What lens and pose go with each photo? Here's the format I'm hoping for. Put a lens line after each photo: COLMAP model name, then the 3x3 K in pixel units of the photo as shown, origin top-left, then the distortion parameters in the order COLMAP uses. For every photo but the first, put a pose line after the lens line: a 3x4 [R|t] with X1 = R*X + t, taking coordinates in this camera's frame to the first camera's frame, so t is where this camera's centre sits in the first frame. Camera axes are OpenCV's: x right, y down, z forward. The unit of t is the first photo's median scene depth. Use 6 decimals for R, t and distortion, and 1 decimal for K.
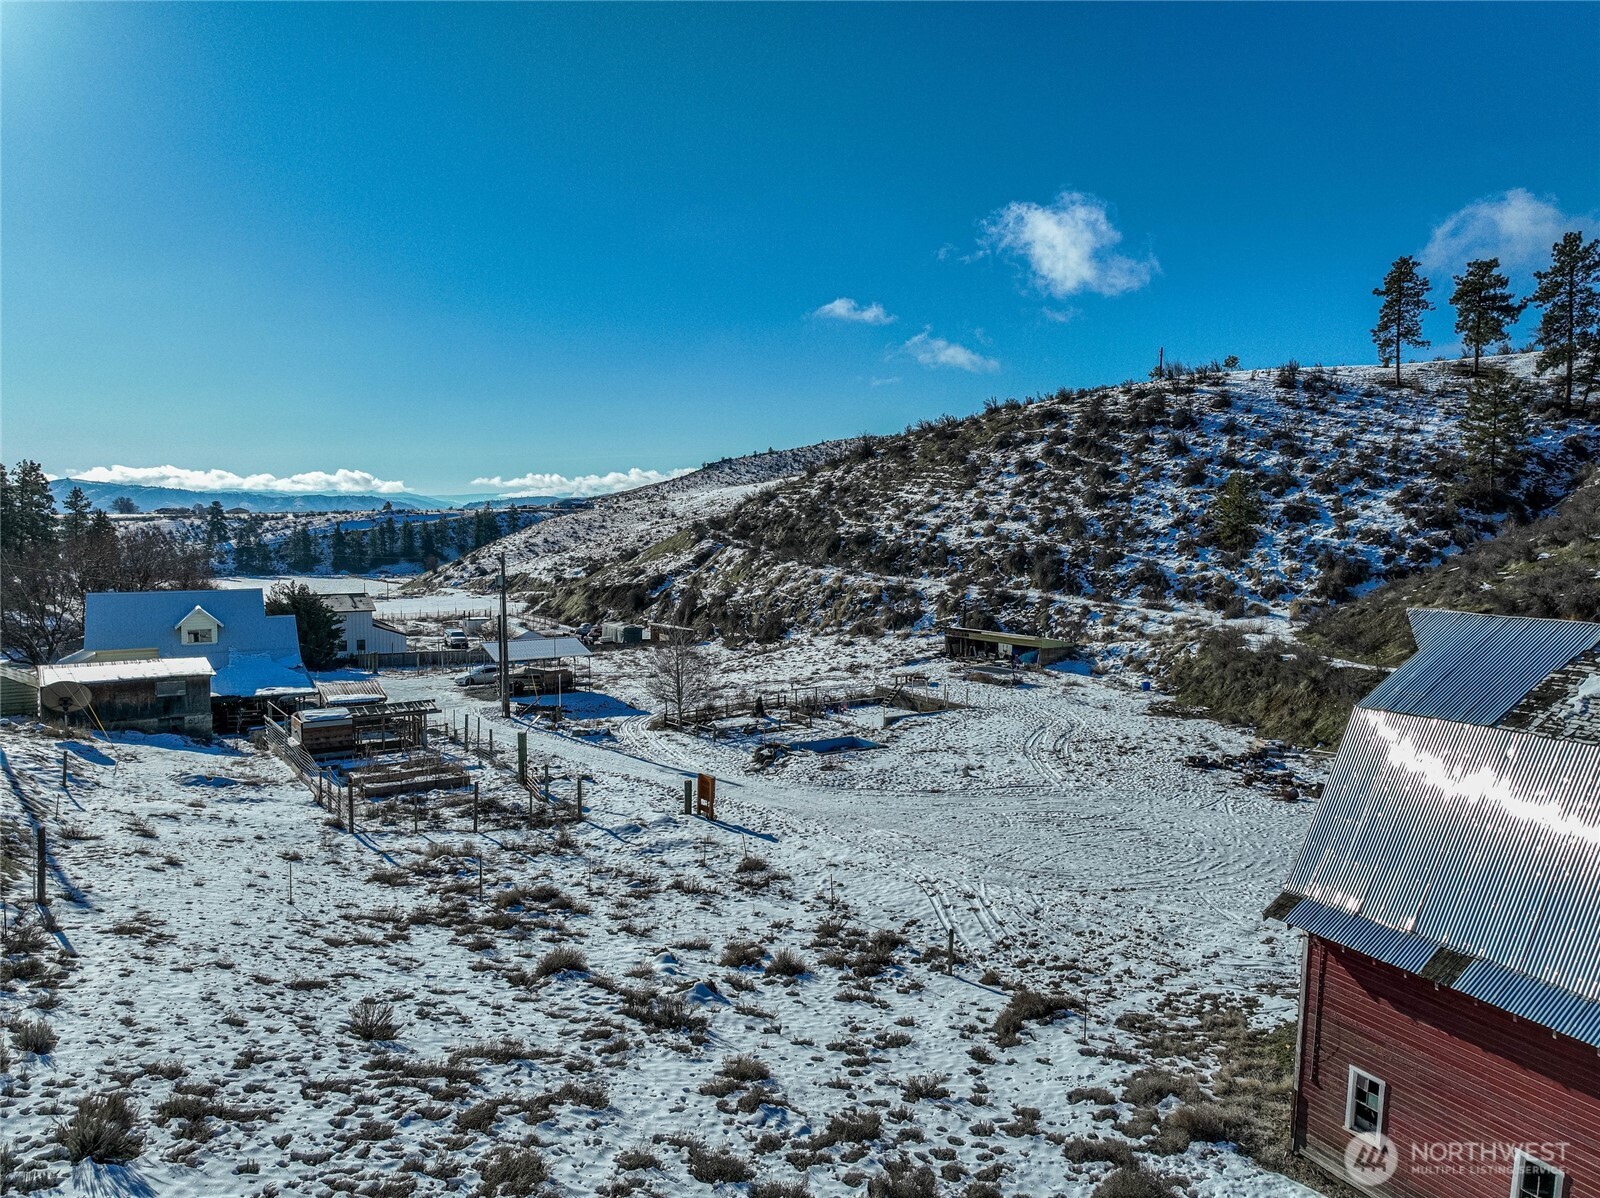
lens RADIAL K [[1130.5, 0, 800.0], [0, 1130.5, 599.0], [0, 0, 1]] dist [-0.014771, 0.005422]
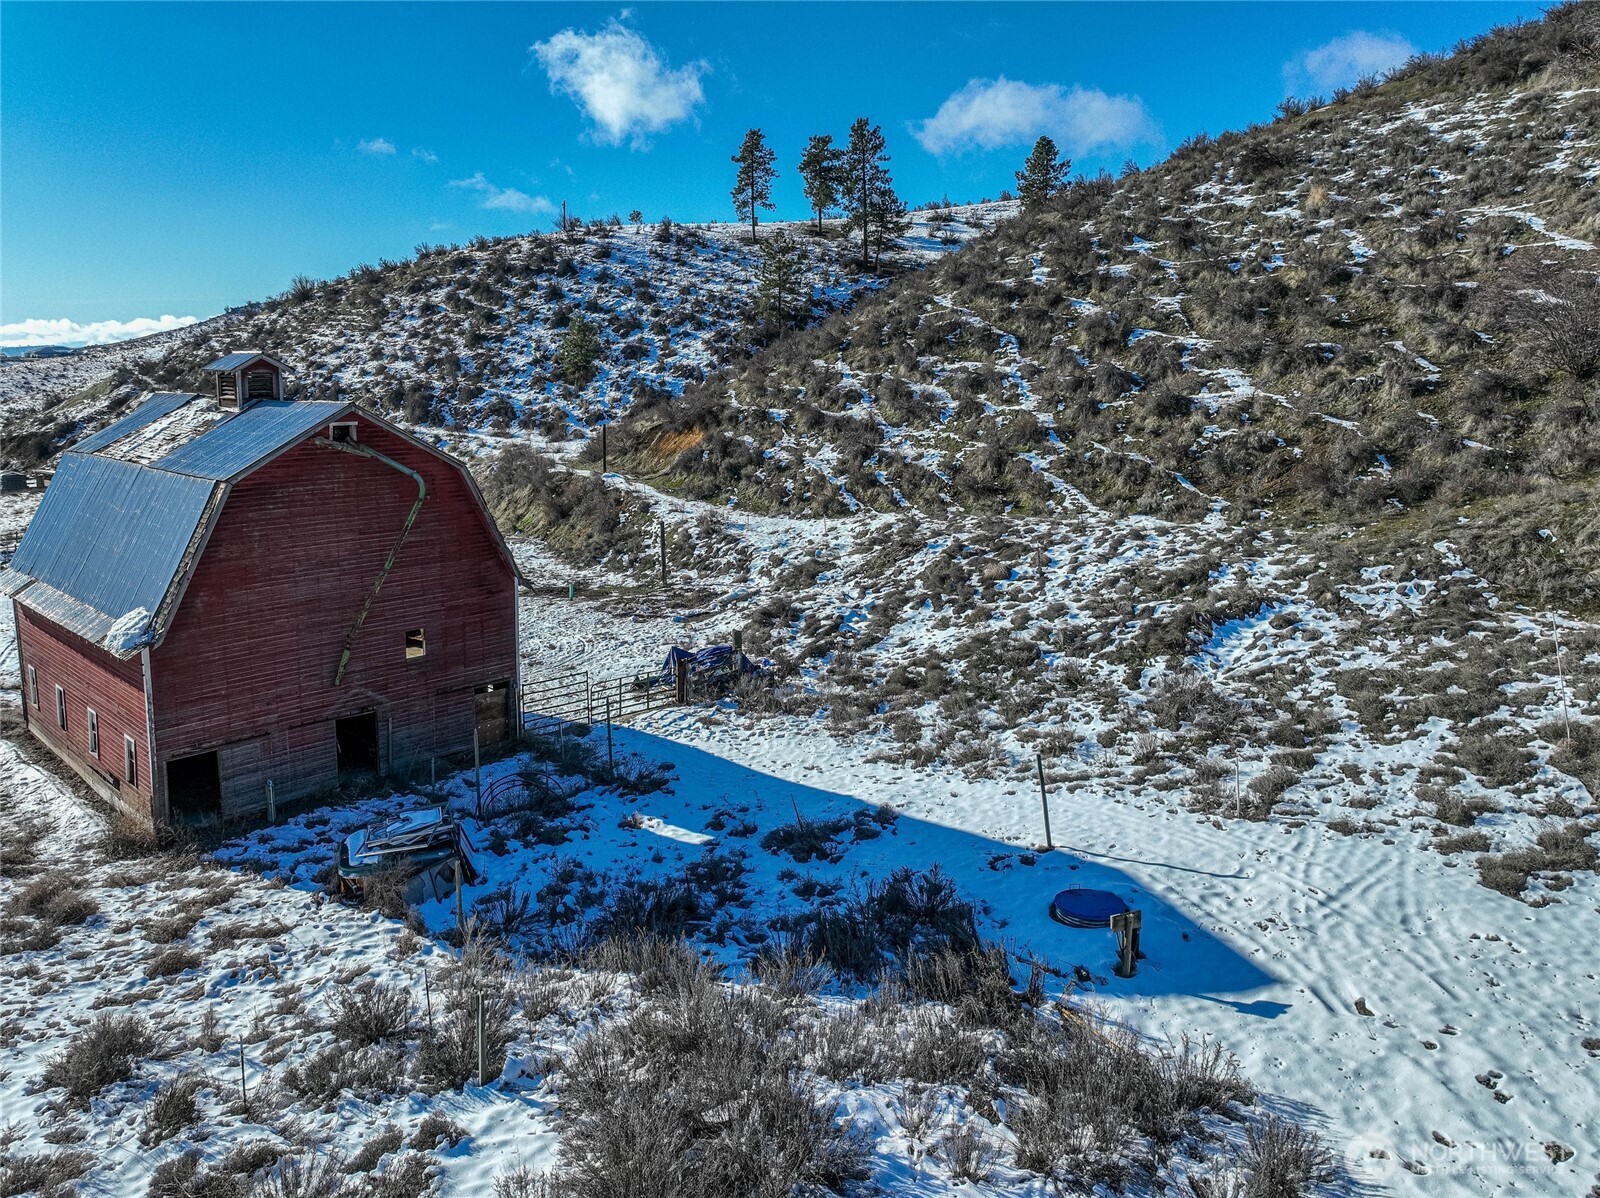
lens RADIAL K [[1150.0, 0, 772.2], [0, 1150.0, 525.0], [0, 0, 1]] dist [-0.001926, 0.002805]
pose [[0.945635, -0.049658, 0.321416, 0.164865], [0.029054, 0.997222, 0.068589, 0.021633], [-0.323929, -0.055522, 0.944451, -0.151113]]
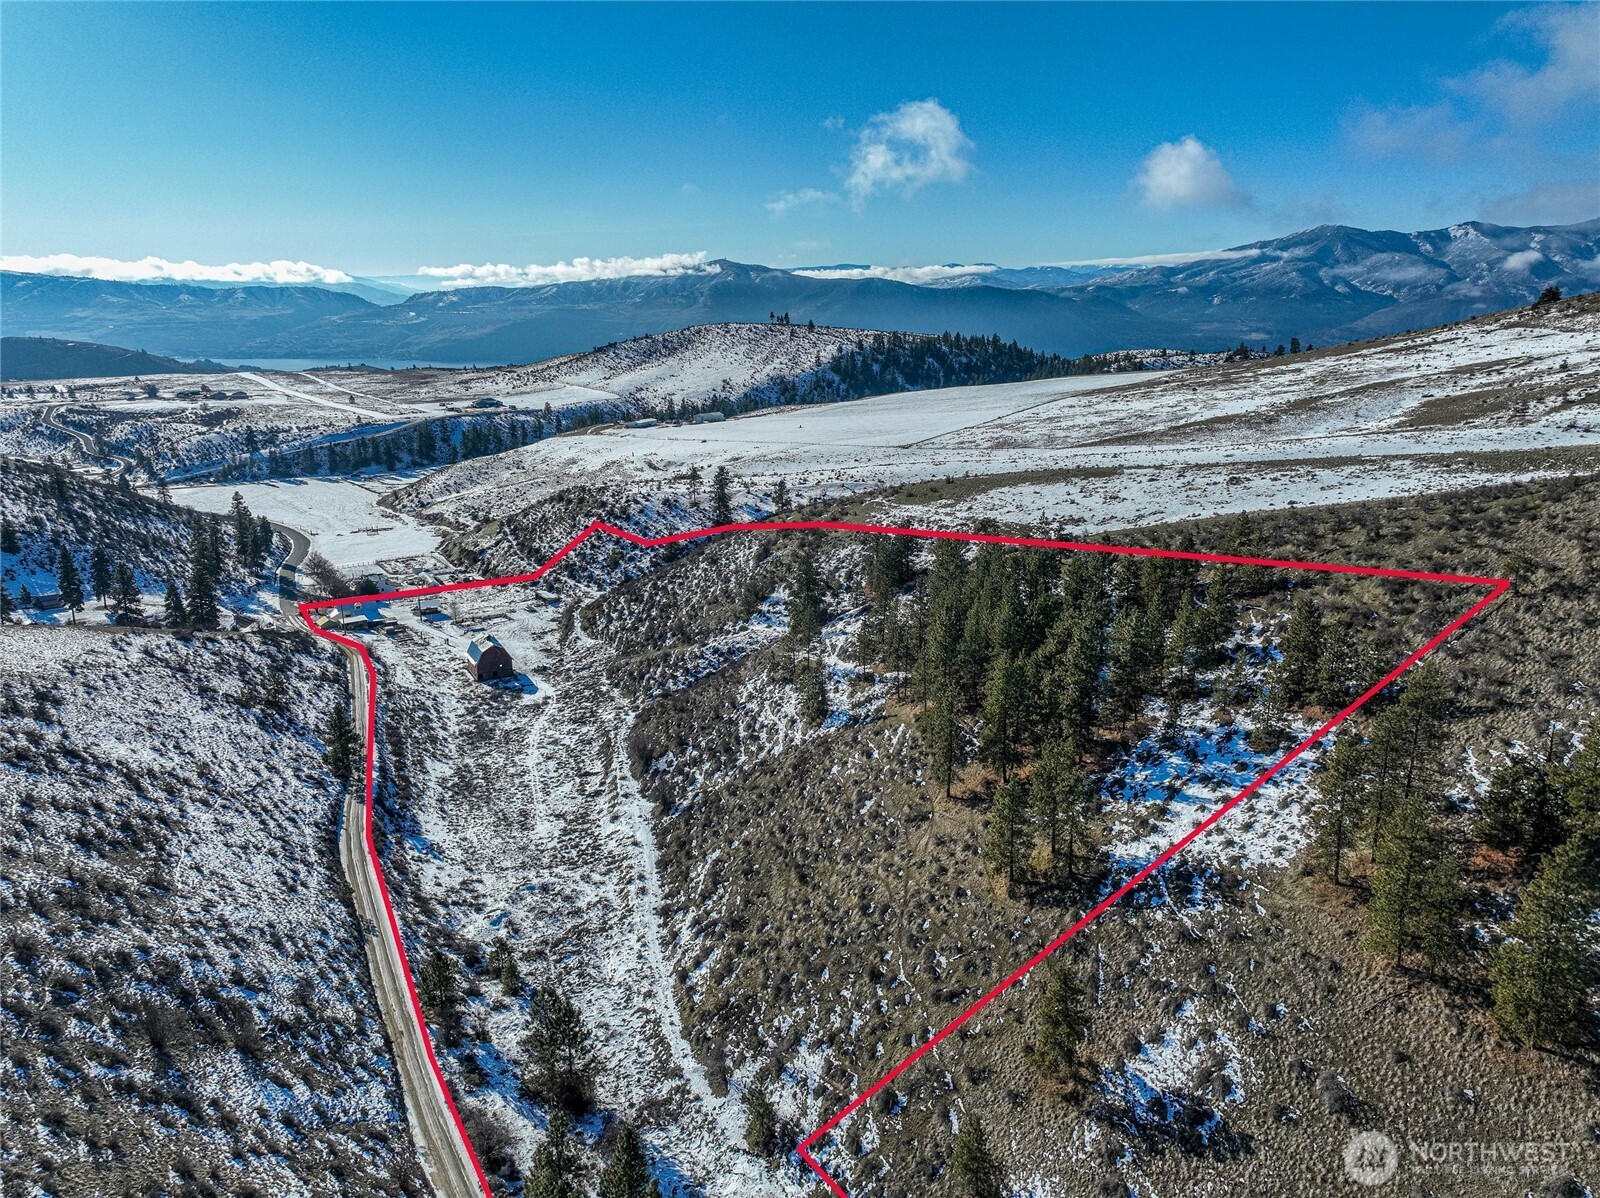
lens RADIAL K [[1121.8, 0, 802.4], [0, 1121.8, 606.3], [0, 0, 1]] dist [-0.005493, 0.023812]
pose [[0.999361, -0.010639, 0.034114, 0.779735], [0.003783, 0.980783, 0.195067, -0.573975], [-0.035533, -0.194813, 0.980196, -2.426228]]
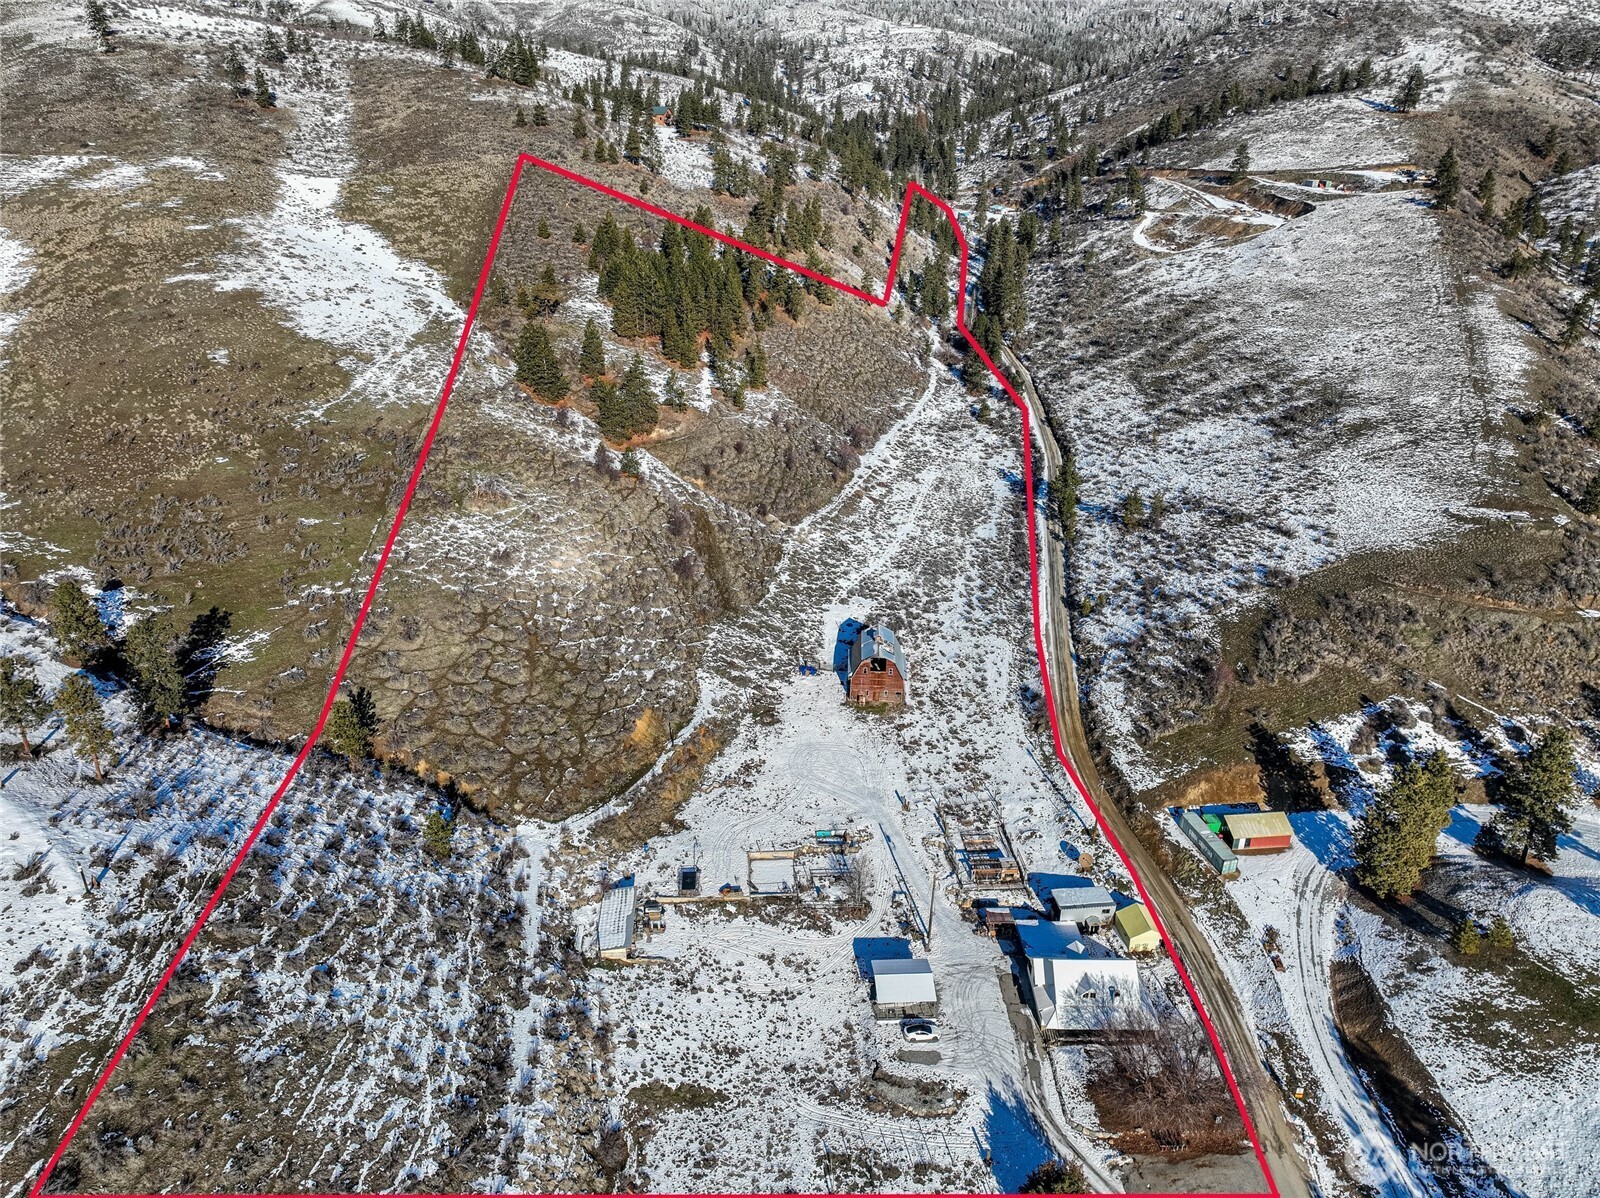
lens RADIAL K [[1121.8, 0, 802.4], [0, 1121.8, 606.3], [0, 0, 1]] dist [-0.005493, 0.023812]
pose [[-0.872780, -0.224460, 0.433443, -0.510970], [0.020003, 0.870803, 0.491225, -0.904242], [-0.487704, 0.437402, -0.755529, 1.509770]]
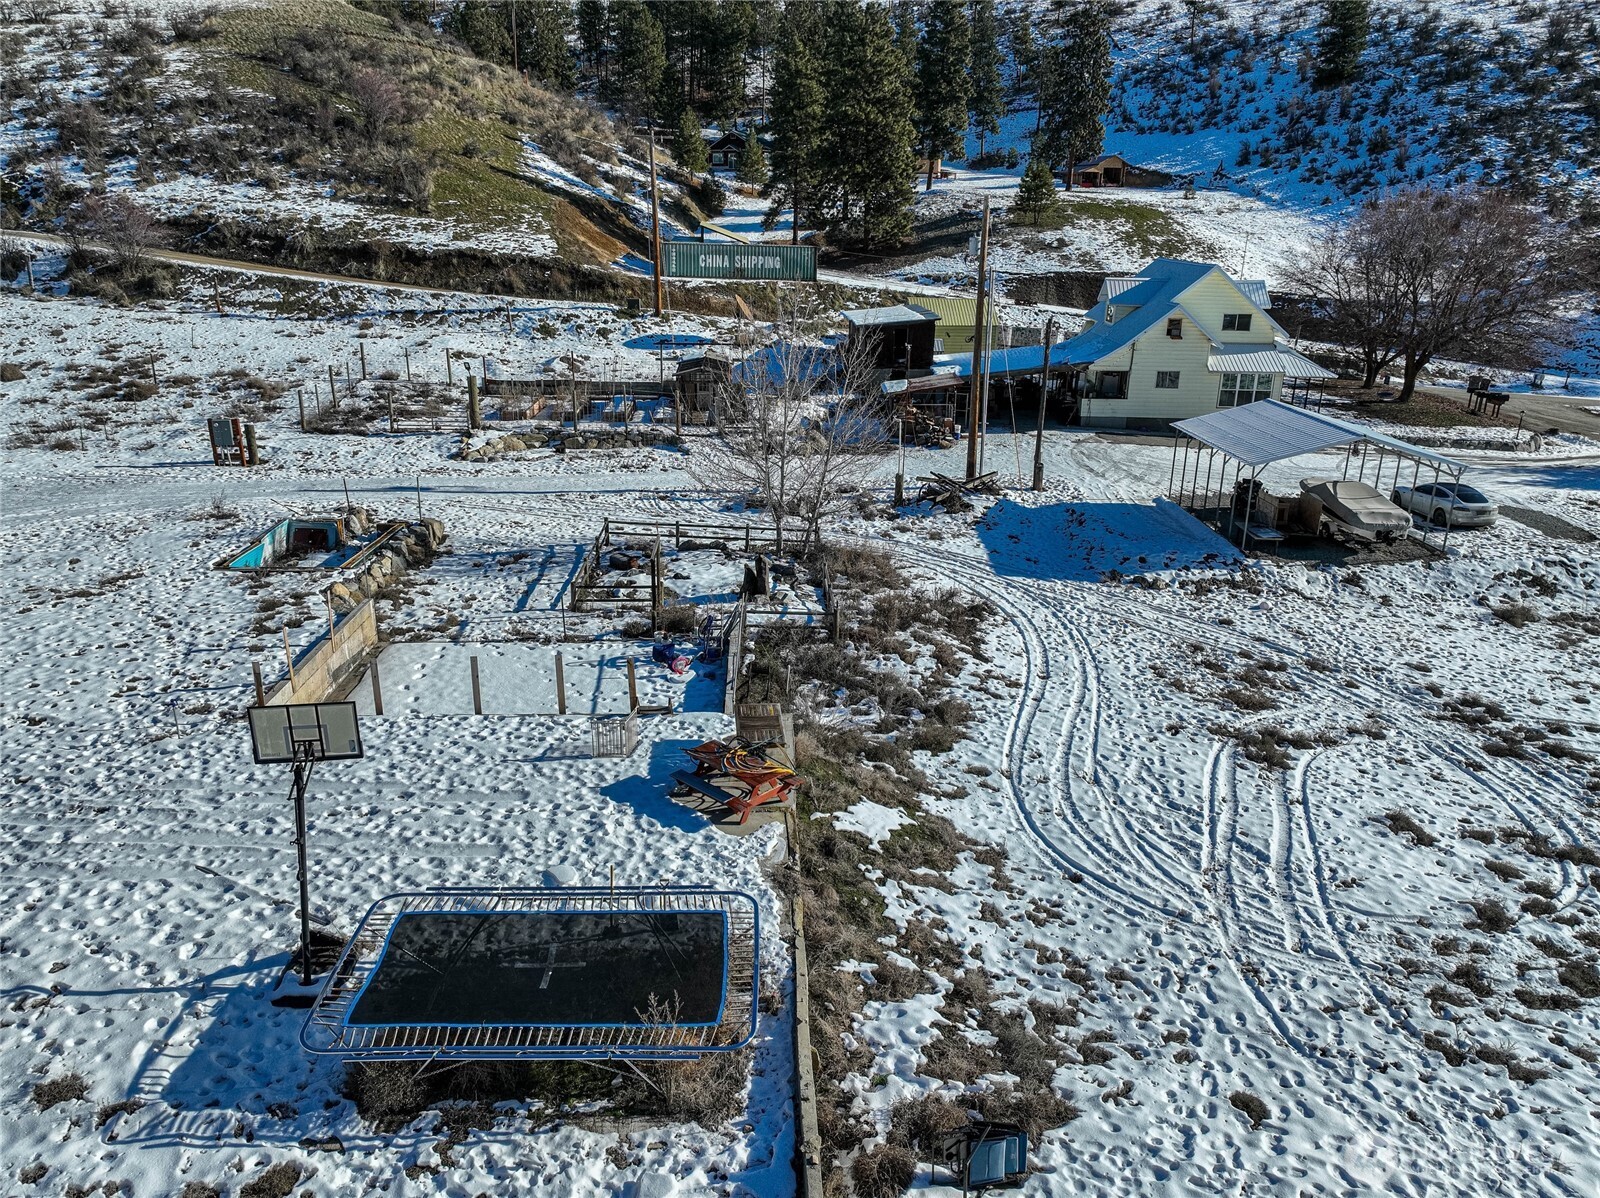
lens RADIAL K [[1121.8, 0, 802.4], [0, 1121.8, 606.3], [0, 0, 1]] dist [-0.005493, 0.023812]
pose [[-0.504594, 0.267849, -0.820757, 0.188442], [-0.085003, 0.930626, 0.355963, -0.025862], [0.859162, 0.249383, -0.446821, 0.758101]]
